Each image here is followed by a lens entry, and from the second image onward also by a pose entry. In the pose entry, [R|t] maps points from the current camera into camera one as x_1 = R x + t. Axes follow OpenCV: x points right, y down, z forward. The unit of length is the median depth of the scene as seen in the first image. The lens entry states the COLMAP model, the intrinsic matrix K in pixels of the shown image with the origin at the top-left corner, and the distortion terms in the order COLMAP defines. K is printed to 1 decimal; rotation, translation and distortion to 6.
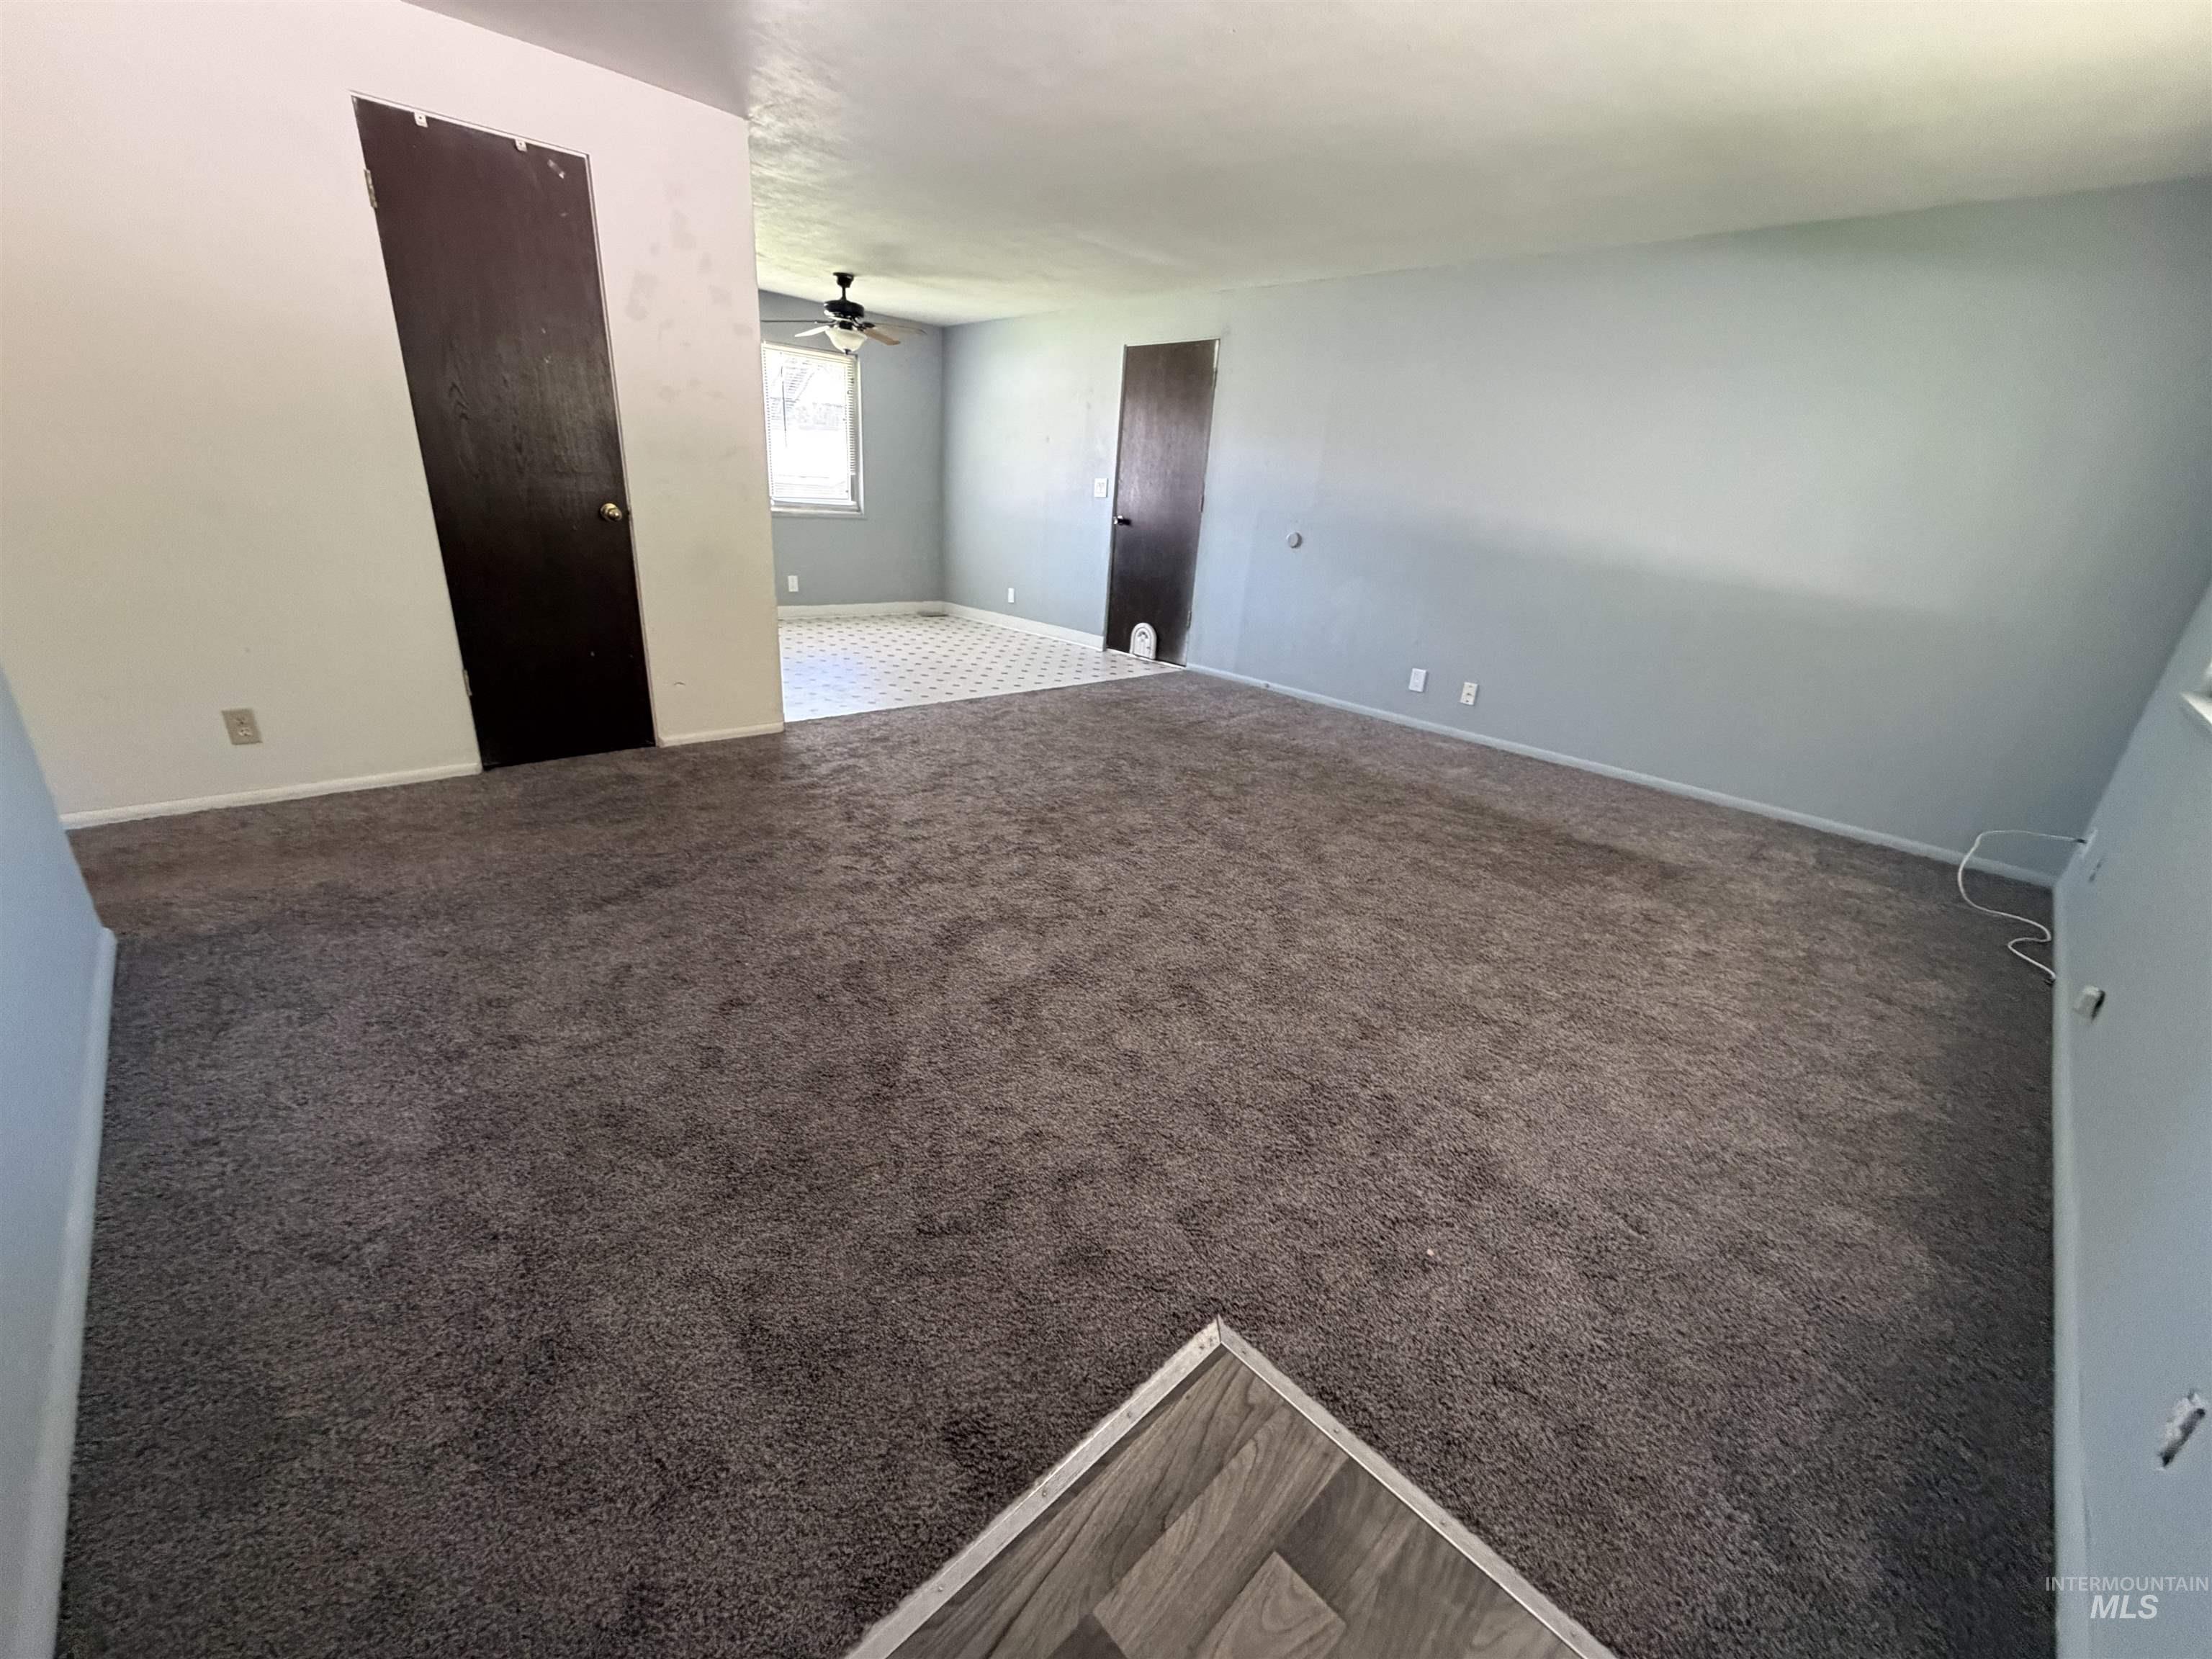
lens RADIAL K [[877.1, 0, 1101.4], [0, 877.1, 830.8], [0, 0, 1]] dist [-0.001573, -0.000881]
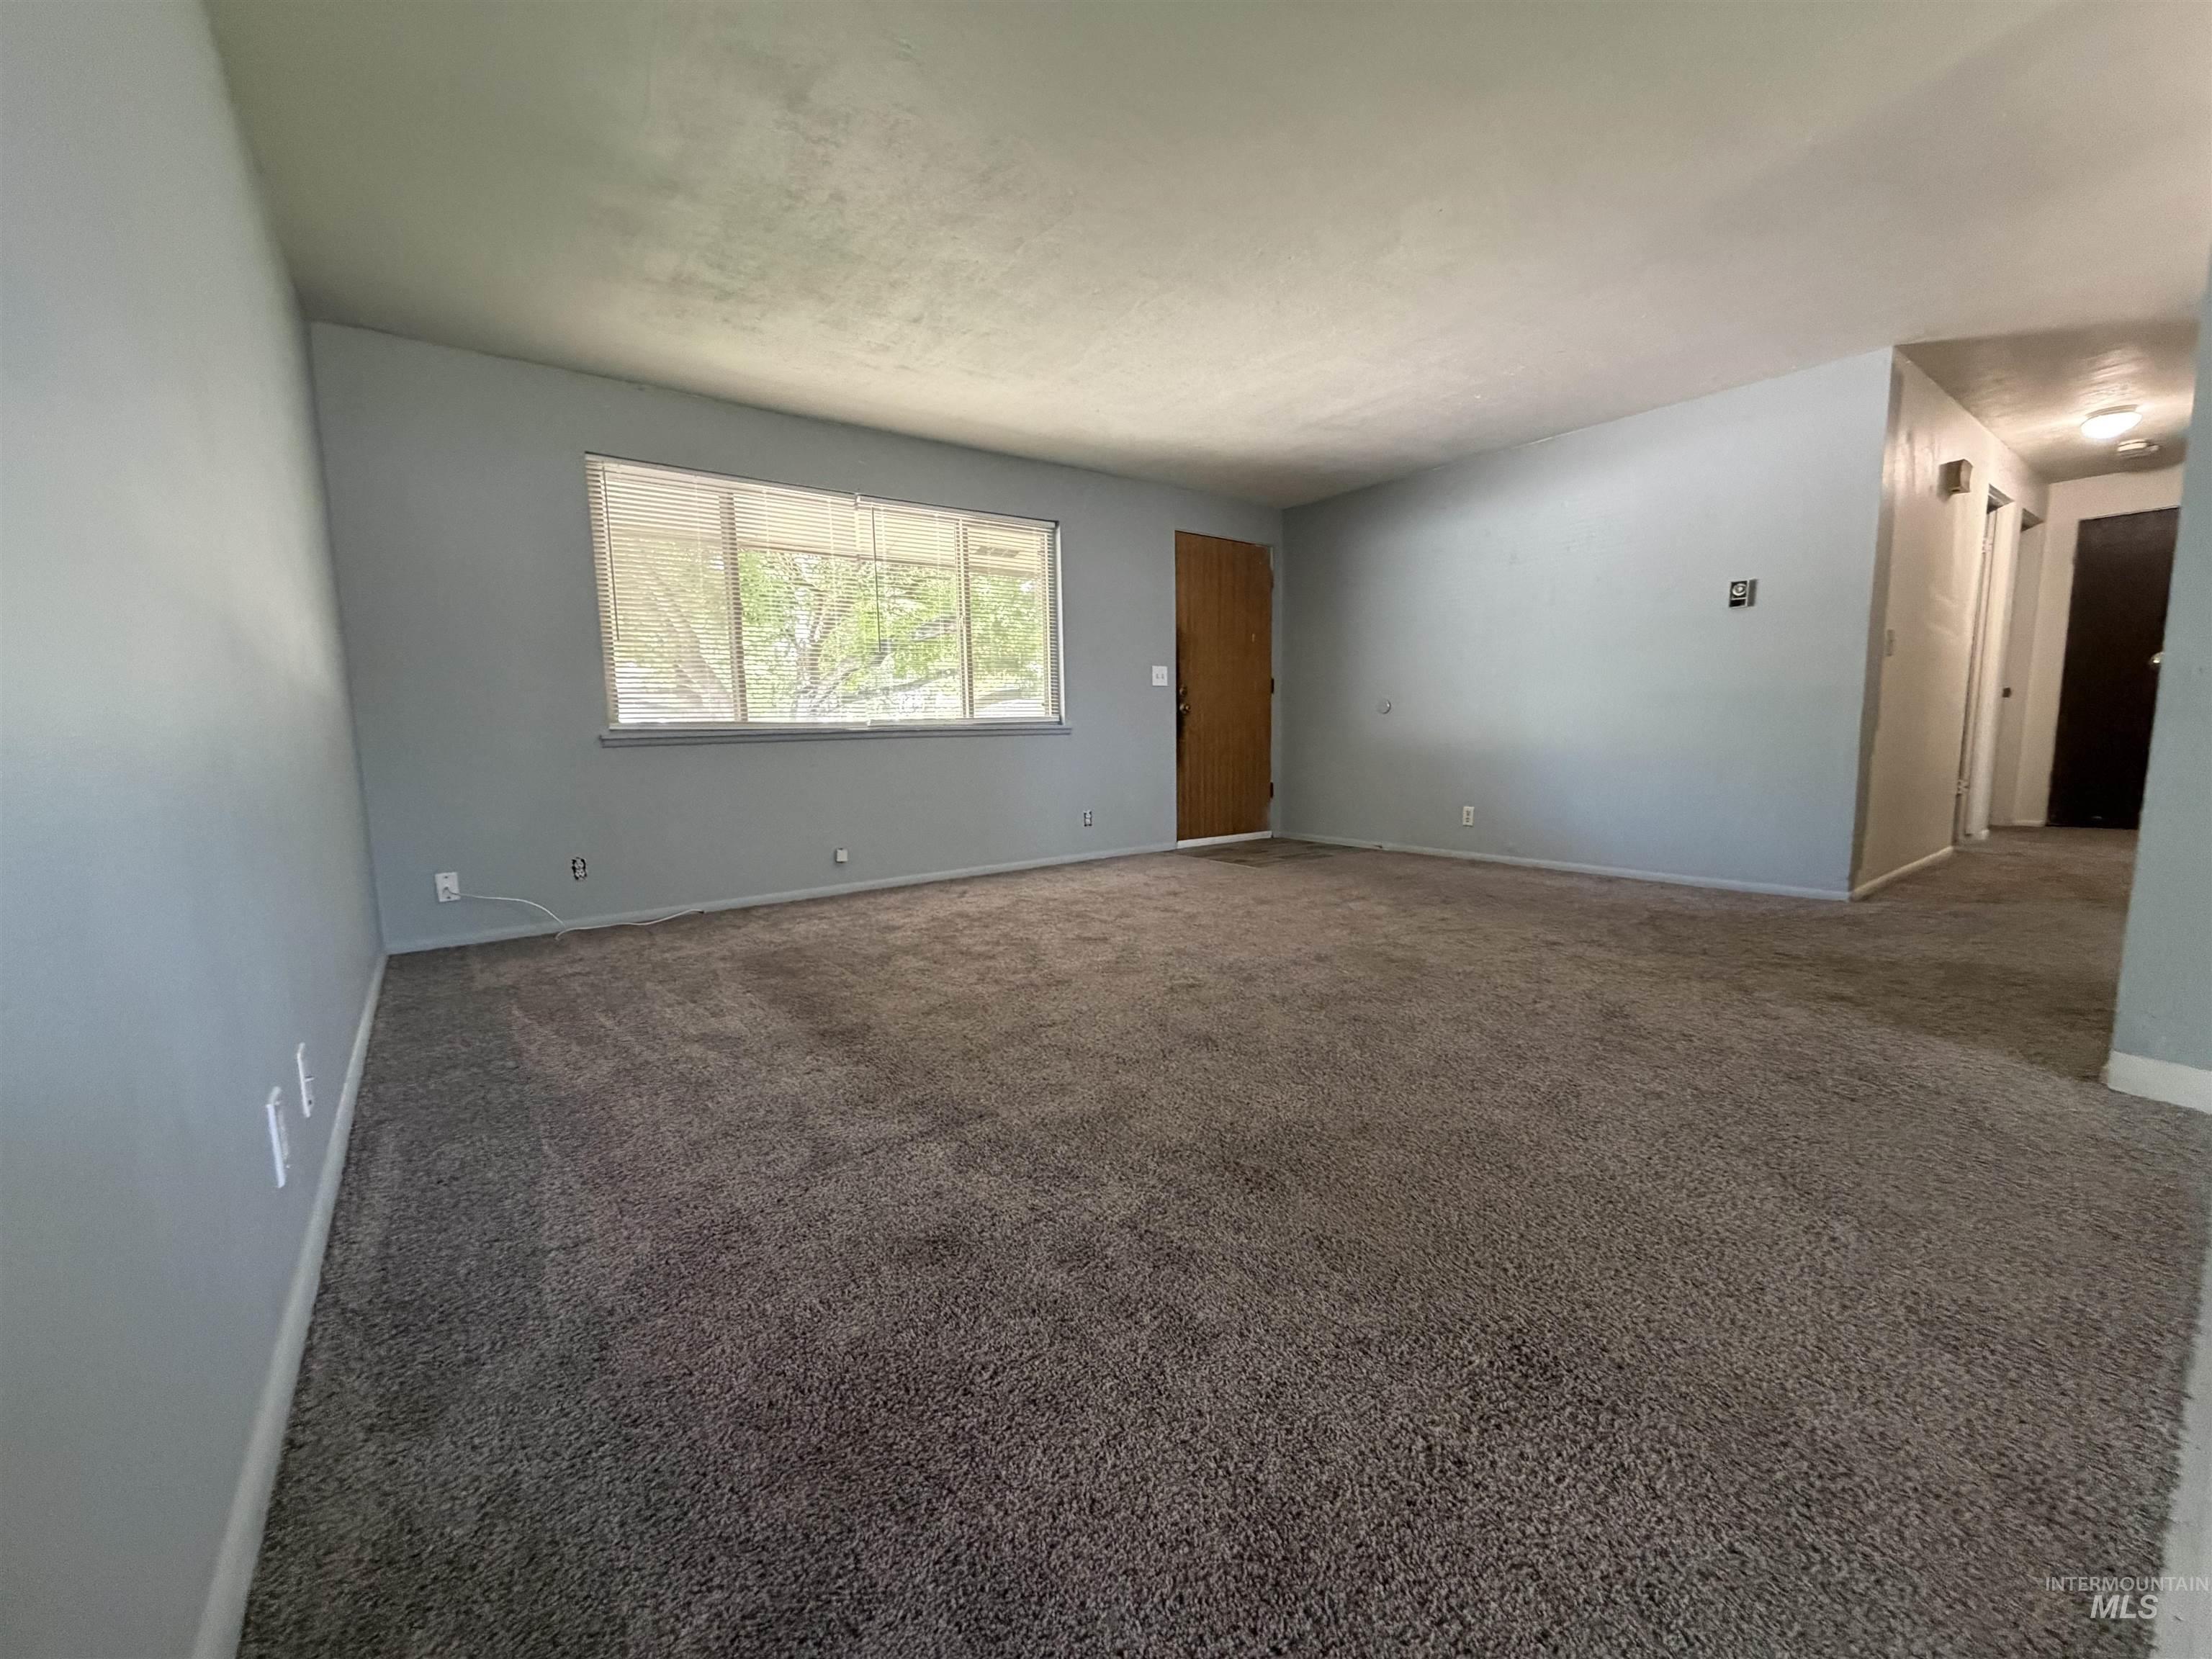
lens RADIAL K [[877.1, 0, 1101.4], [0, 877.1, 830.8], [0, 0, 1]] dist [-0.001573, -0.000881]
pose [[-0.990661, -0.068421, 0.117941, 0.140698], [-0.003868, 0.878738, 0.477290, -0.519234], [-0.136296, 0.472376, -0.870795, 1.611923]]
